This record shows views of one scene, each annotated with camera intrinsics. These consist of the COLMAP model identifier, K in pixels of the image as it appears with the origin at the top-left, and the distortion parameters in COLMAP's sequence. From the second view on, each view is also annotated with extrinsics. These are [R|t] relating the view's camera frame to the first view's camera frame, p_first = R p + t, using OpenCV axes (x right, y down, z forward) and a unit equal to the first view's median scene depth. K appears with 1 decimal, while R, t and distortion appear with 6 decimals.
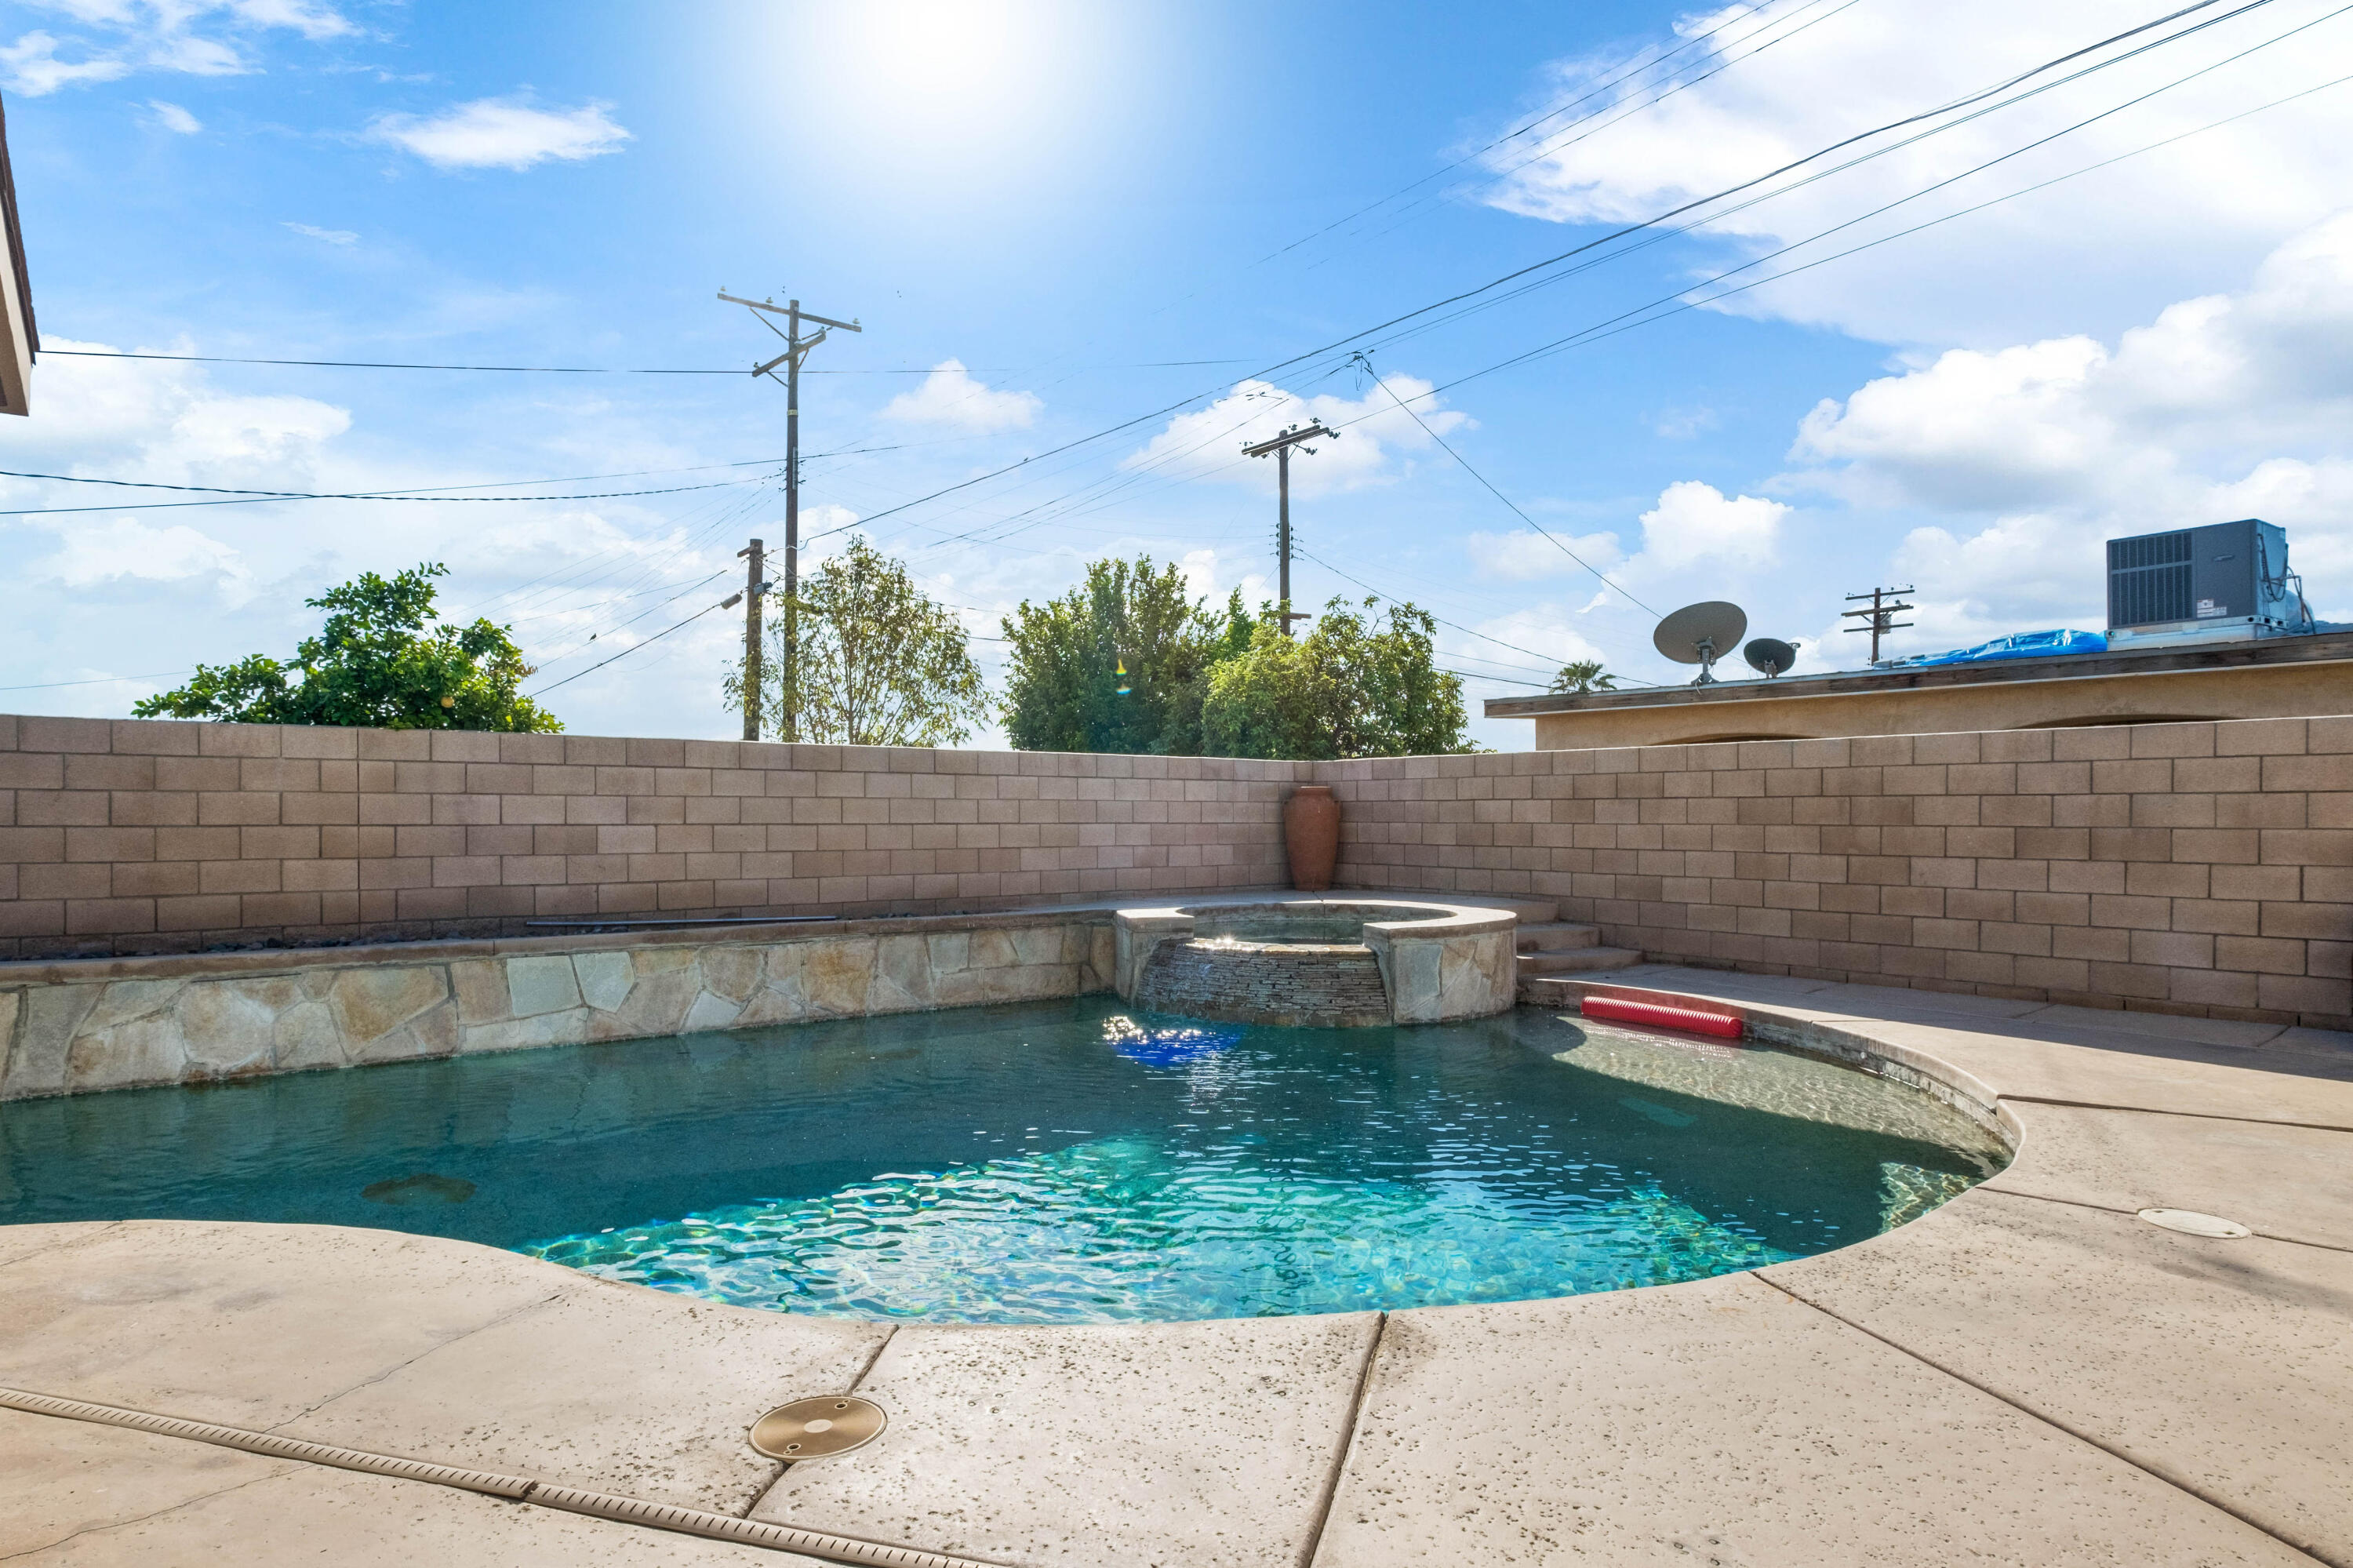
lens RADIAL K [[1340.0, 0, 1176.5], [0, 1340.0, 784.0], [0, 0, 1]] dist [0.019243, -0.004877]
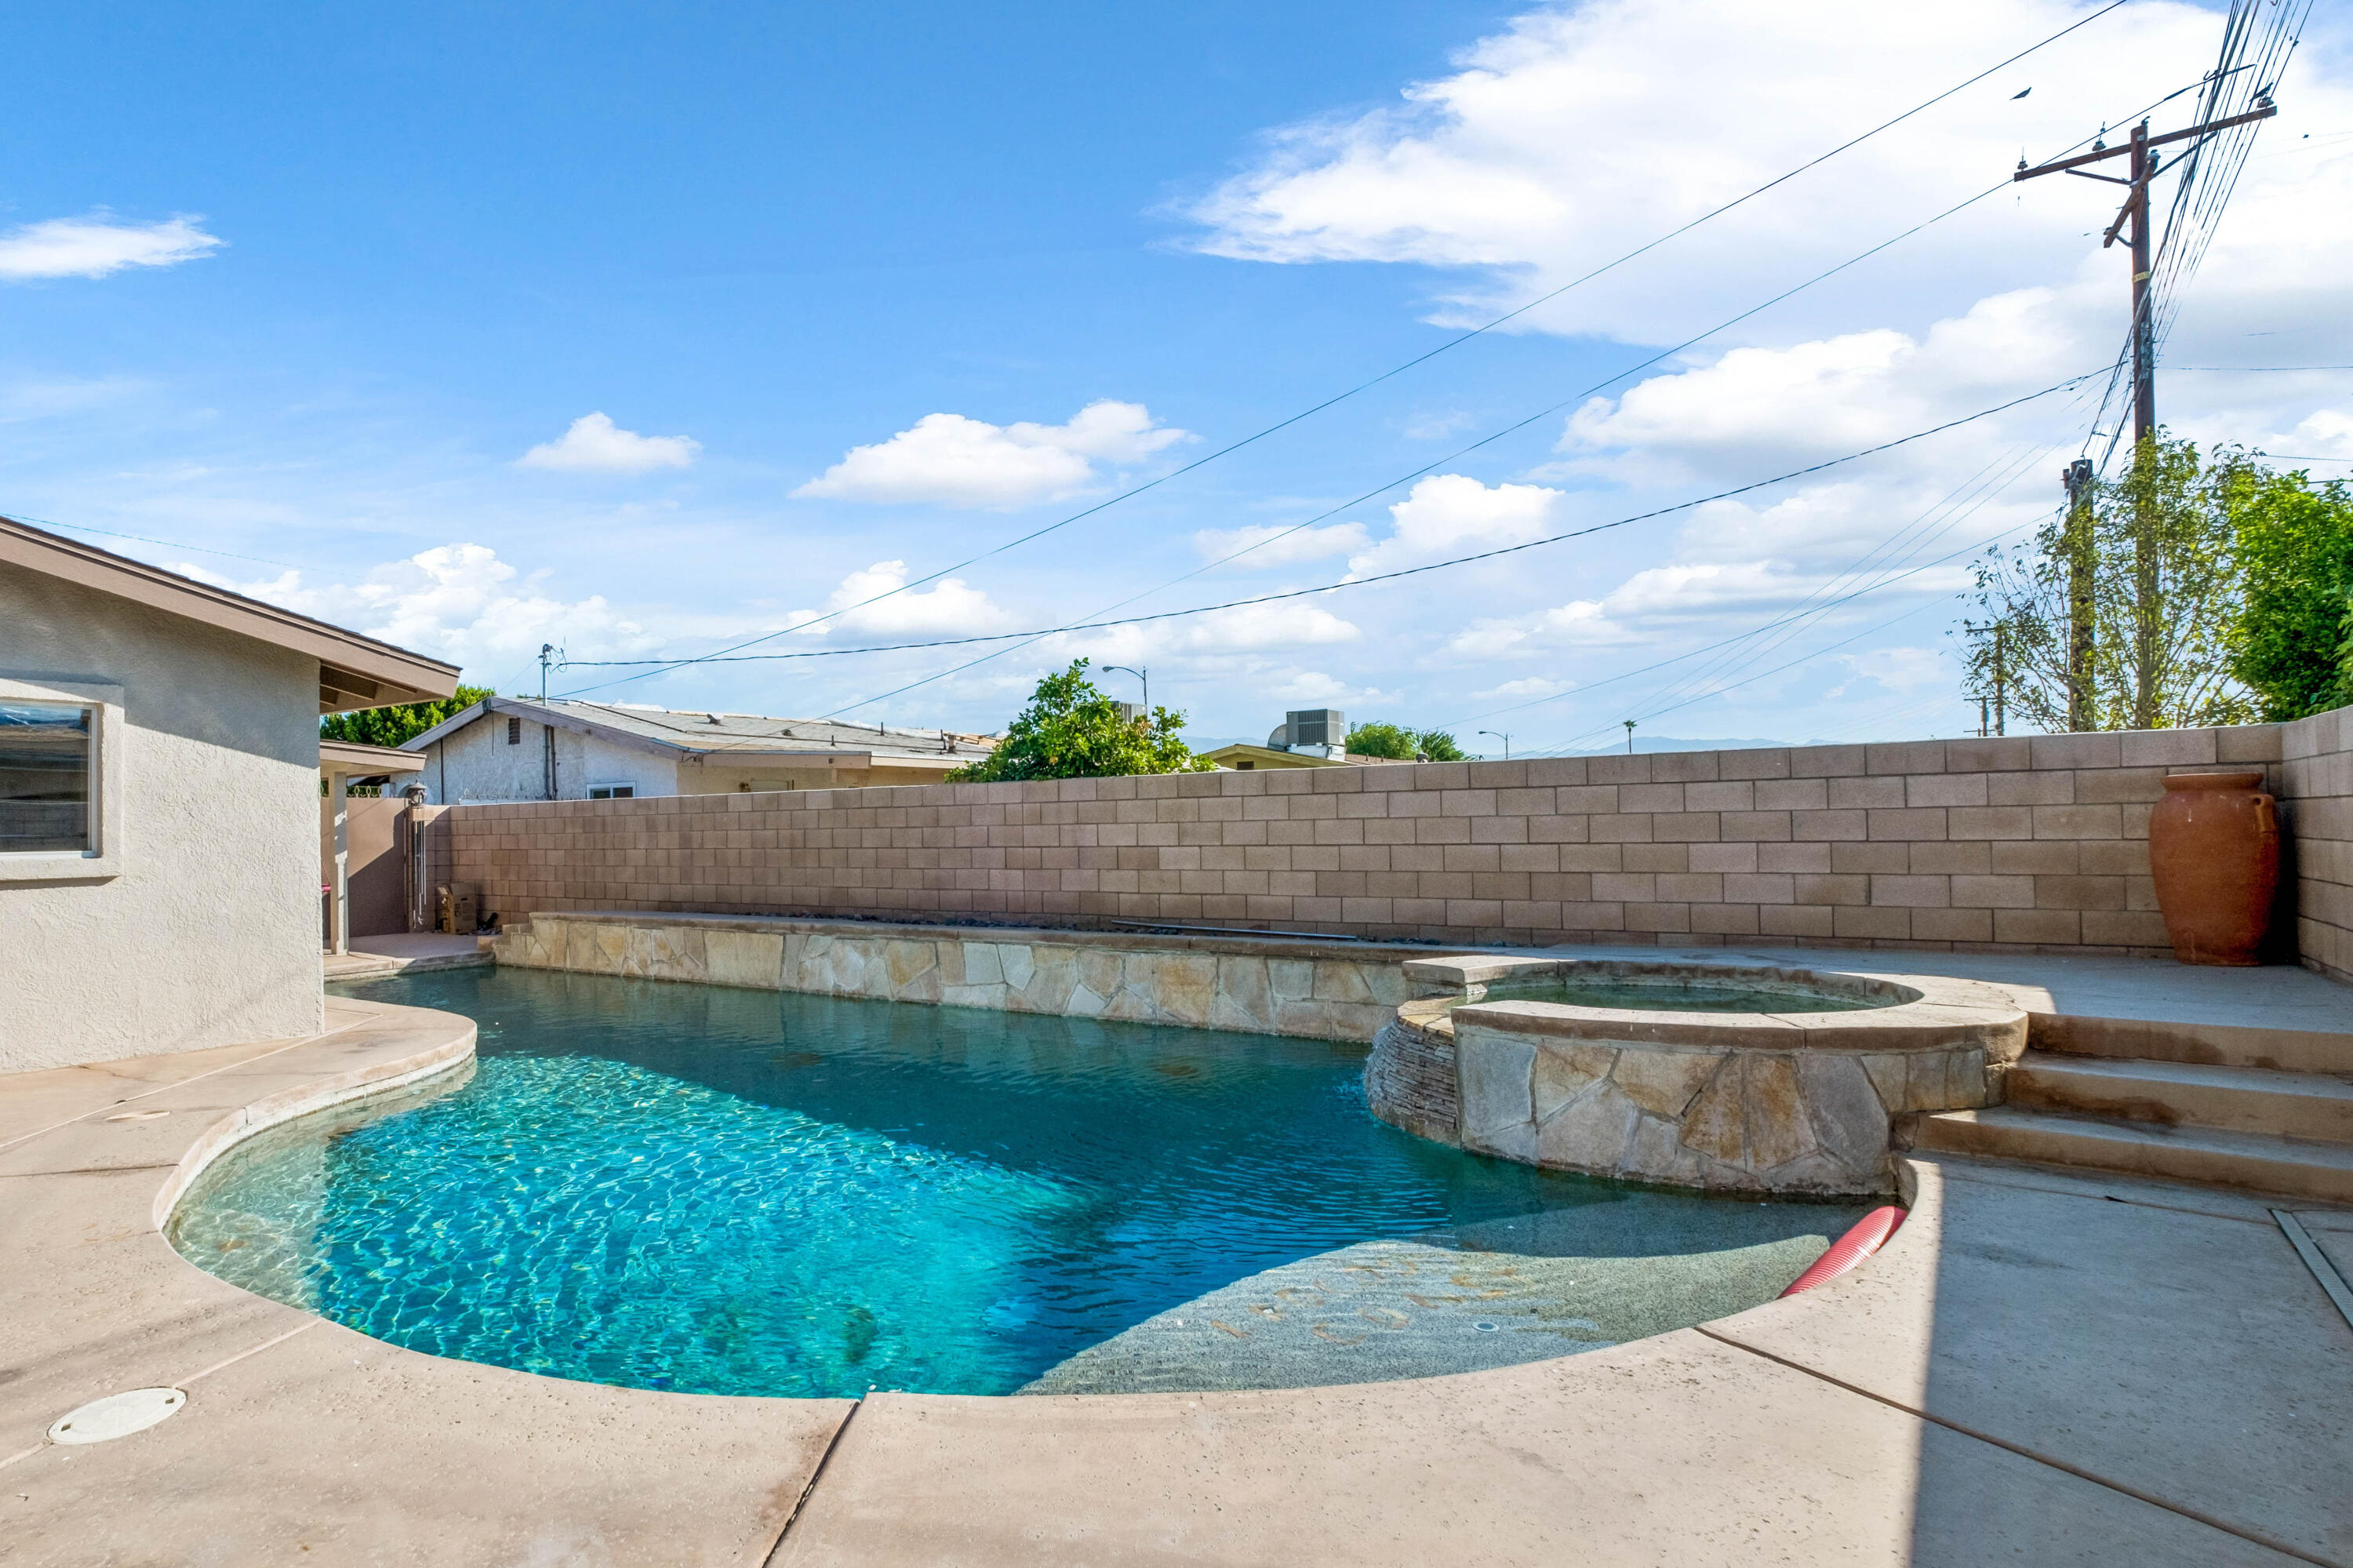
lens RADIAL K [[1267.0, 0, 956.4], [0, 1267.0, 742.1], [0, 0, 1]] dist [0.006627, 0.000275]
pose [[0.246746, -0.071398, -0.966446, 0.687939], [0.043164, 0.997102, -0.062642, -0.000540], [0.968118, -0.026259, 0.249113, 0.538690]]
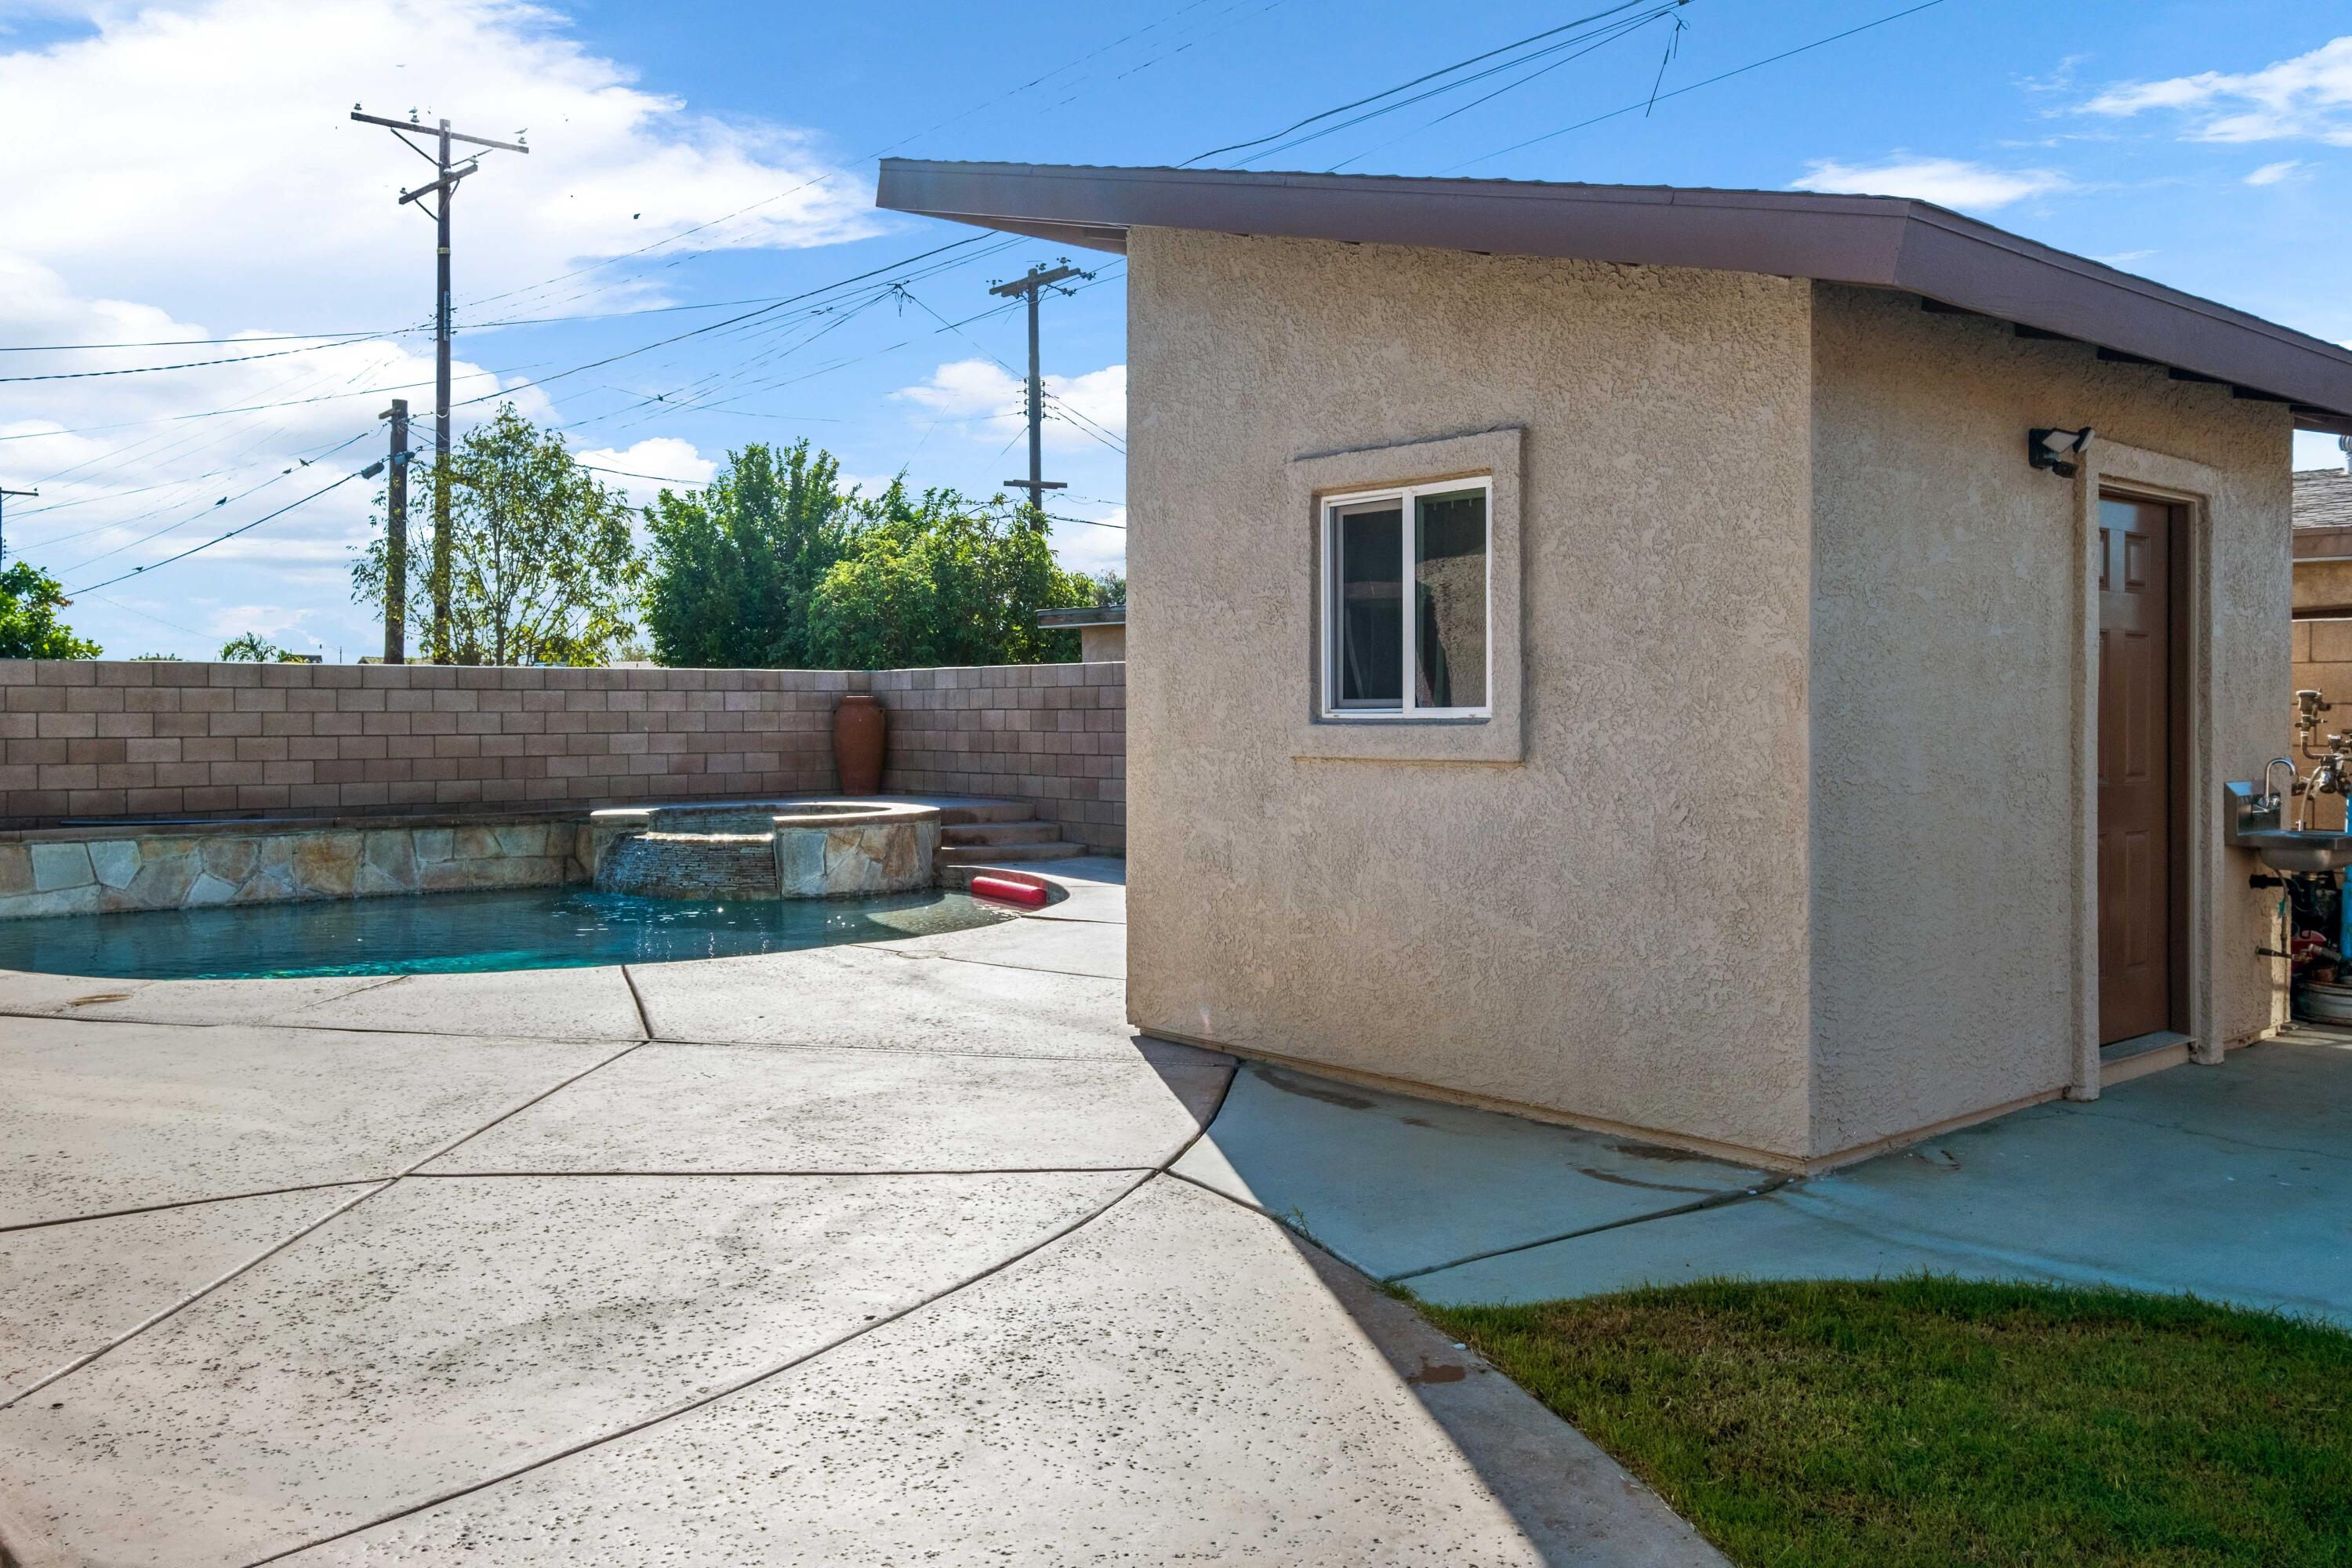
lens RADIAL K [[1852.2, 0, 1173.6], [0, 1852.2, 690.2], [0, 0, 1]] dist [0.026194, 0.007243]
pose [[0.999306, -0.002429, 0.037160, 0.422460], [0.001936, 0.999910, 0.013287, -0.031110], [-0.037189, -0.013205, 0.999221, -0.660033]]
